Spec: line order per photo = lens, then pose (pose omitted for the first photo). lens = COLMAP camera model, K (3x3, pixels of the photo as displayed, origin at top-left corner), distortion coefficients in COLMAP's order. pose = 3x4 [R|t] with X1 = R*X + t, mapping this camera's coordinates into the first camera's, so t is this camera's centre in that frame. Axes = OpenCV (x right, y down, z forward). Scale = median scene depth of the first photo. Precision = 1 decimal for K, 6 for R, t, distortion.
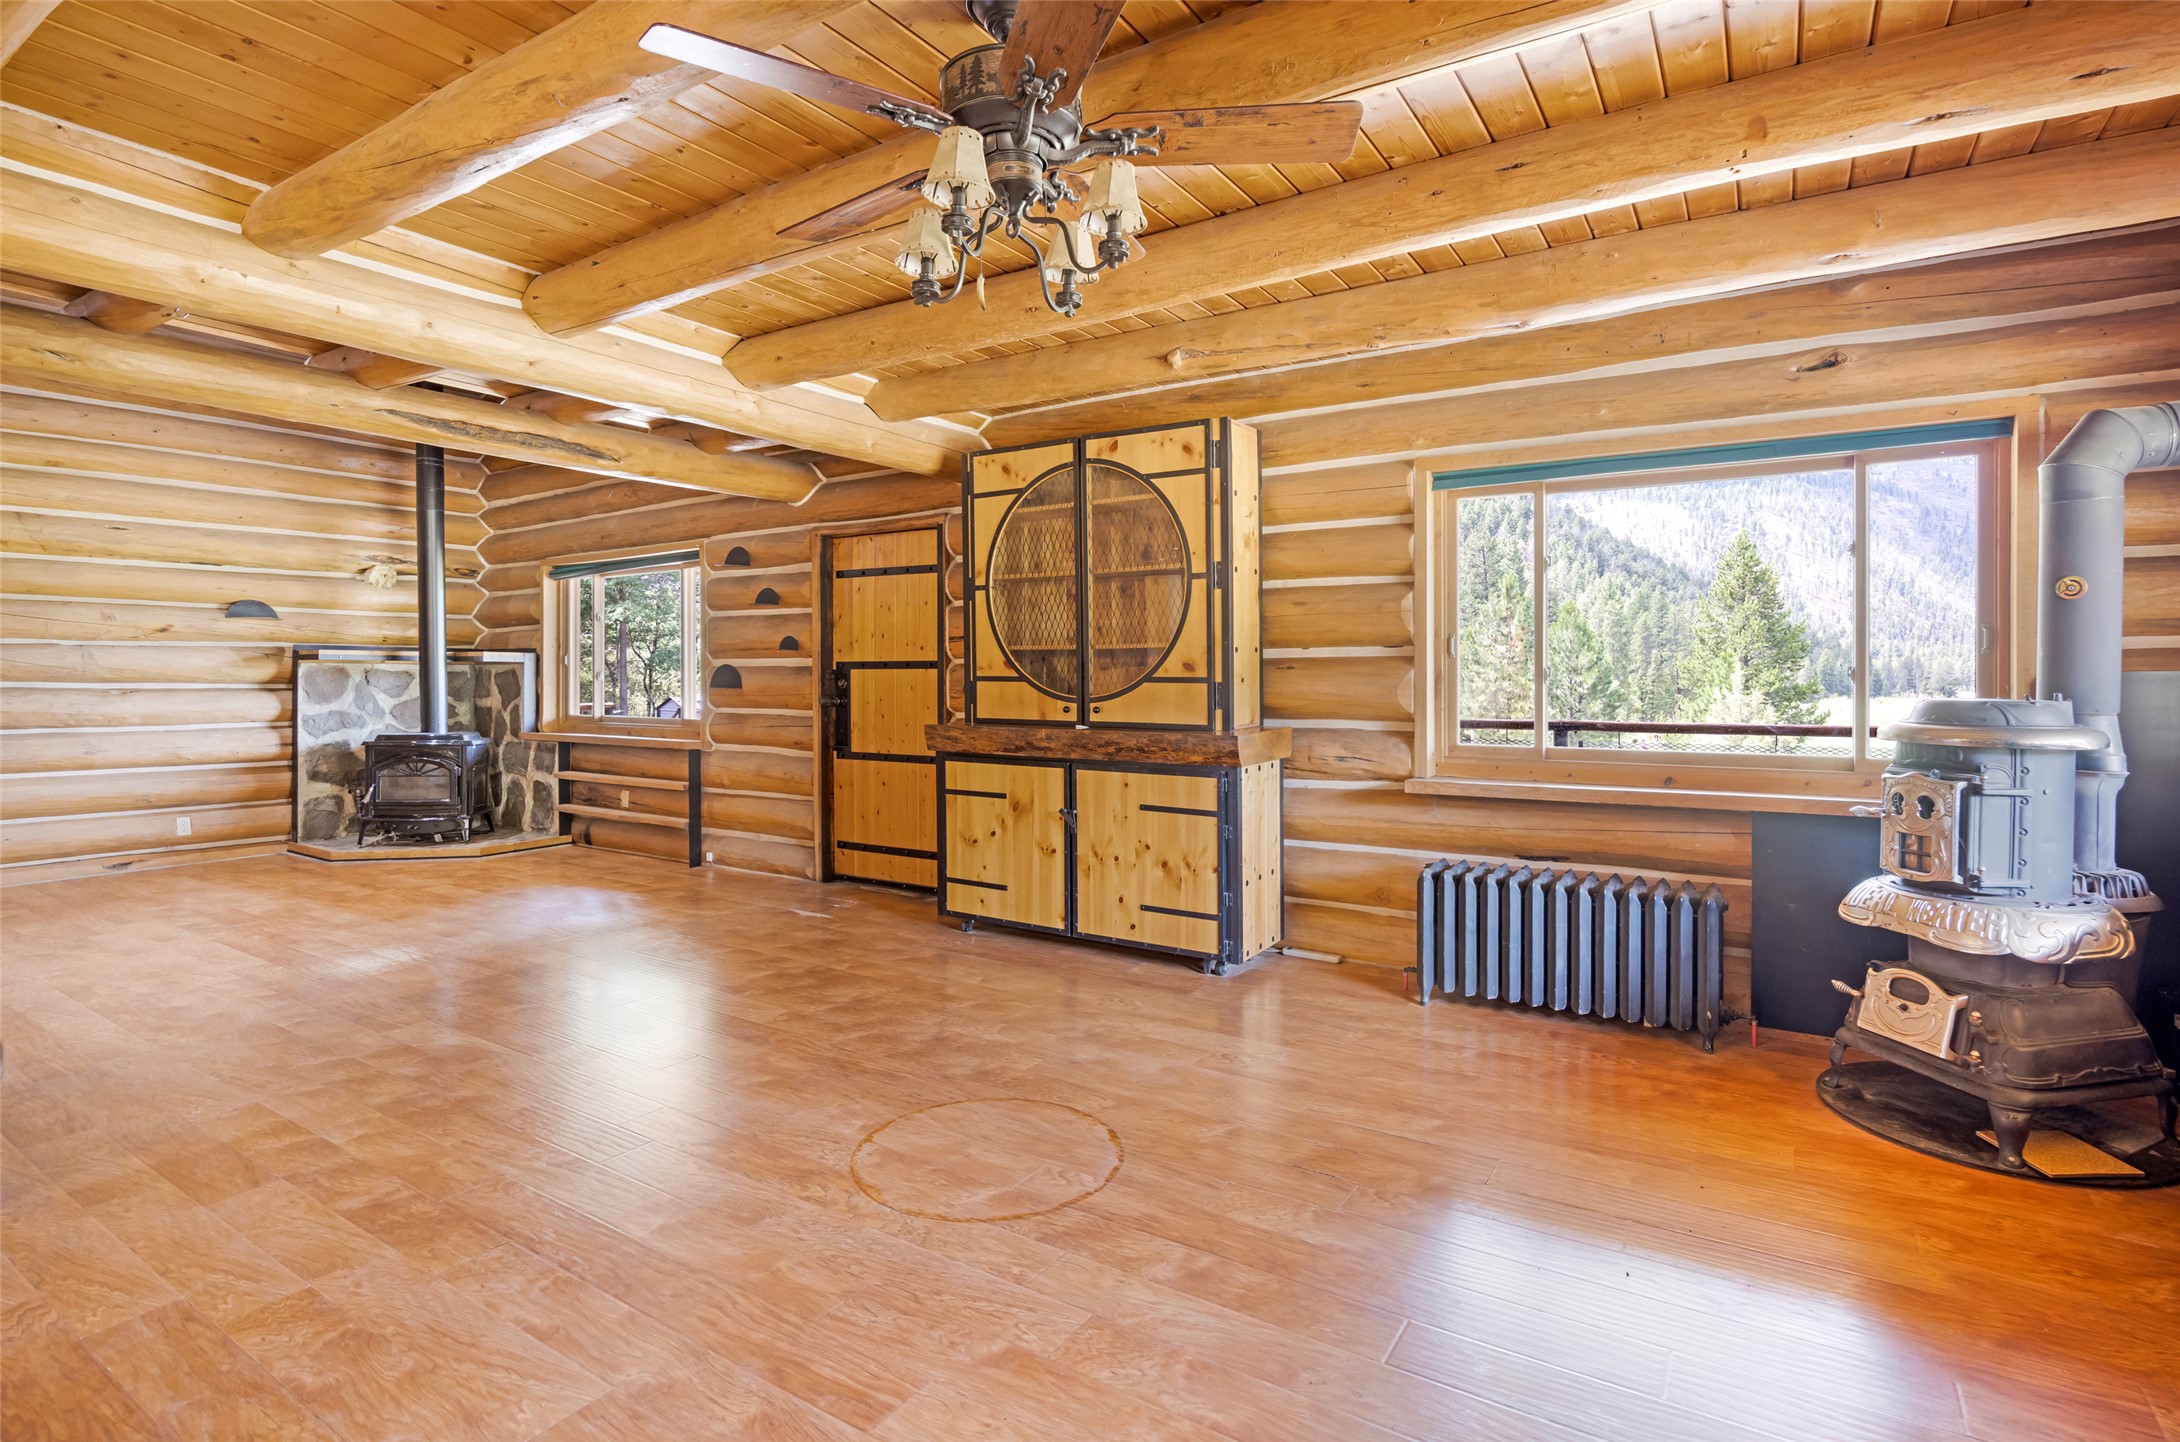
lens RADIAL K [[1066.7, 0, 1084.6], [0, 1066.7, 698.0], [0, 0, 1]] dist [-0.014216, 0.000470]
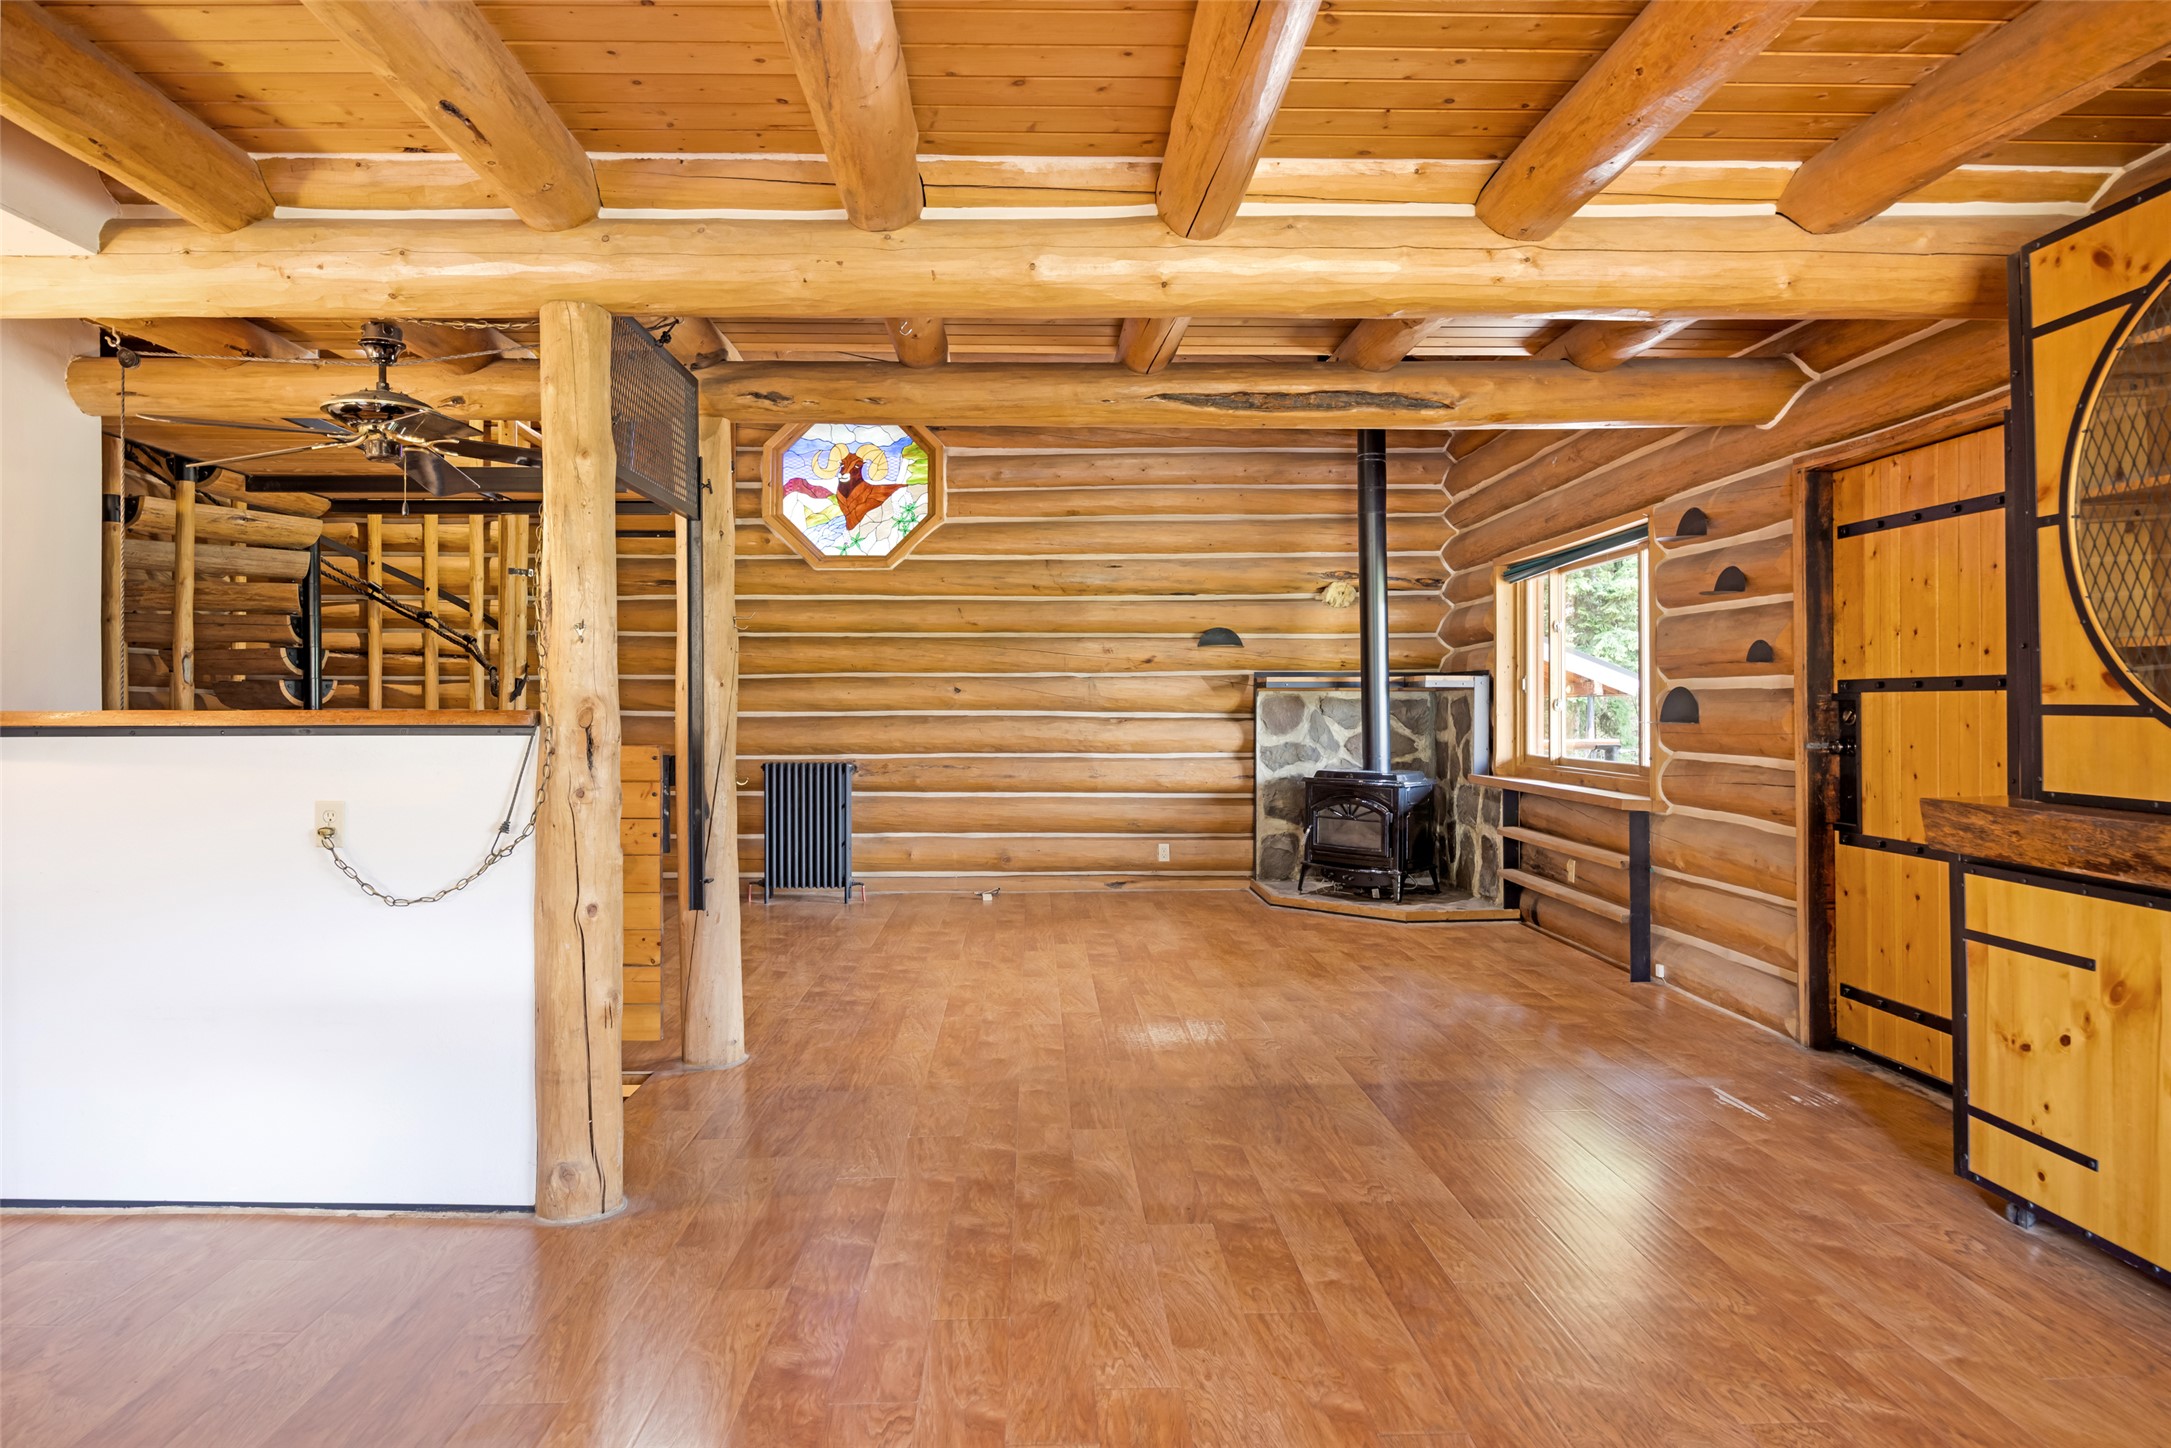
lens RADIAL K [[1239.8, 0, 1064.7], [0, 1239.8, 709.3], [0, 0, 1]] dist [-0.014348, 0.004987]
pose [[0.569710, 0.001377, -0.821844, 0.103703], [-0.014641, 0.999857, -0.008474, -0.007002], [0.821715, 0.016860, 0.569649, 0.314296]]
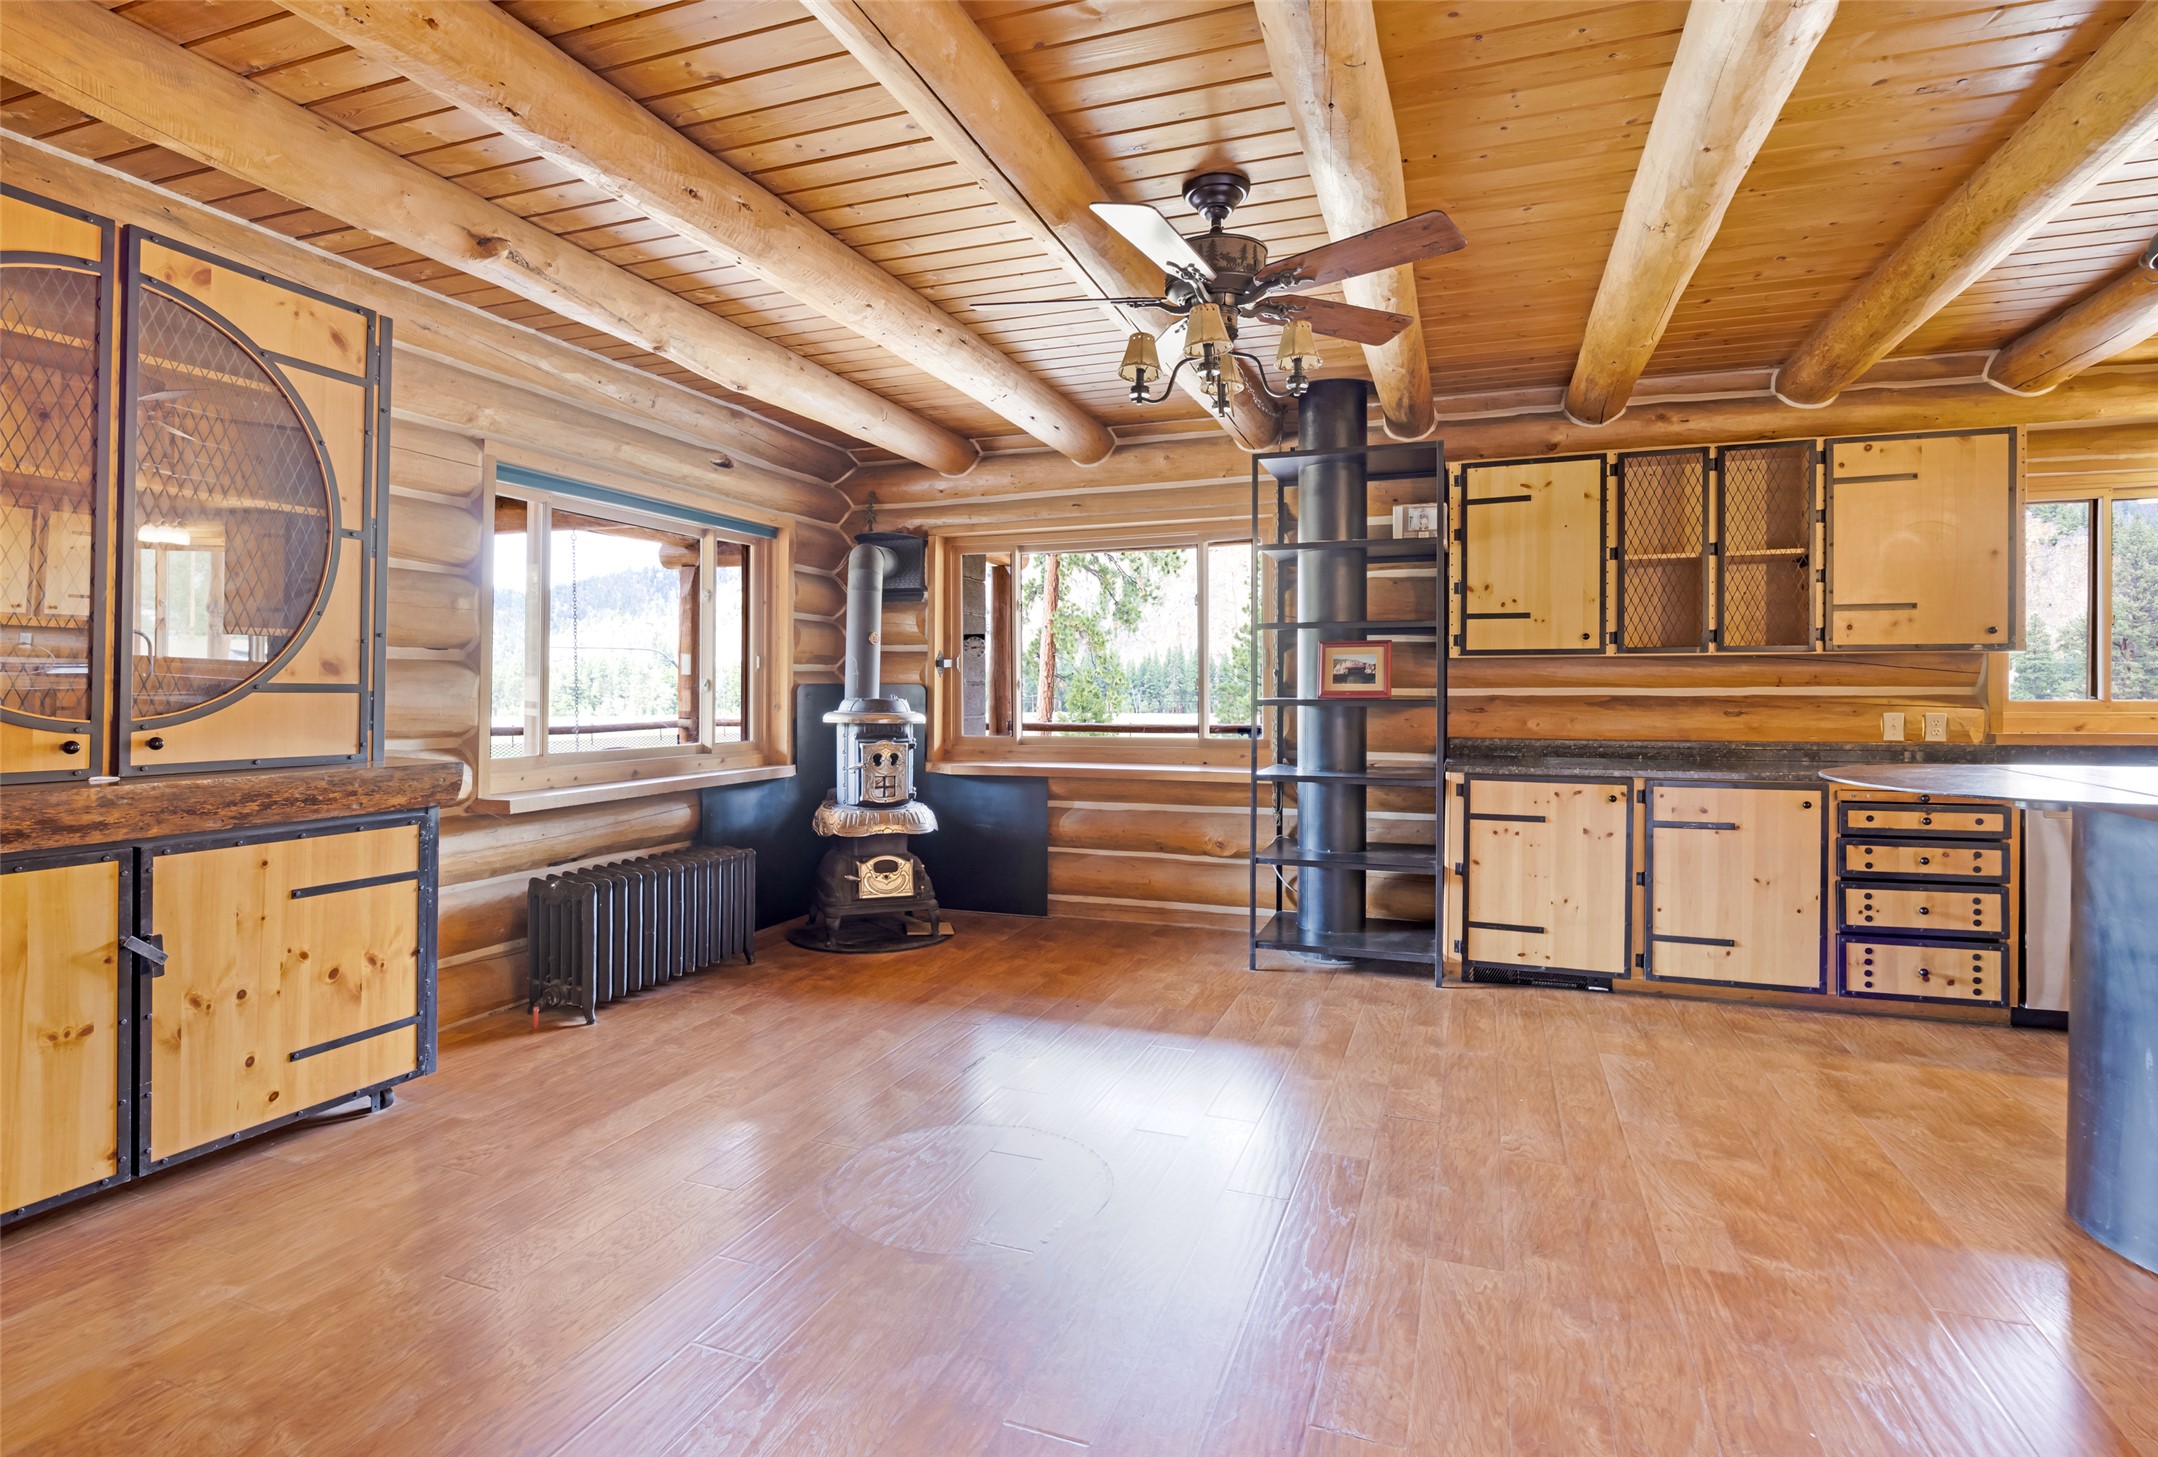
lens RADIAL K [[1096.0, 0, 1074.6], [0, 1096.0, 713.0], [0, 0, 1]] dist [-0.007123, -0.000470]
pose [[-0.224645, -0.021669, 0.974200, -0.579631], [0.016843, 0.999517, 0.026116, -0.009956], [-0.974295, 0.022275, -0.224172, 0.611558]]
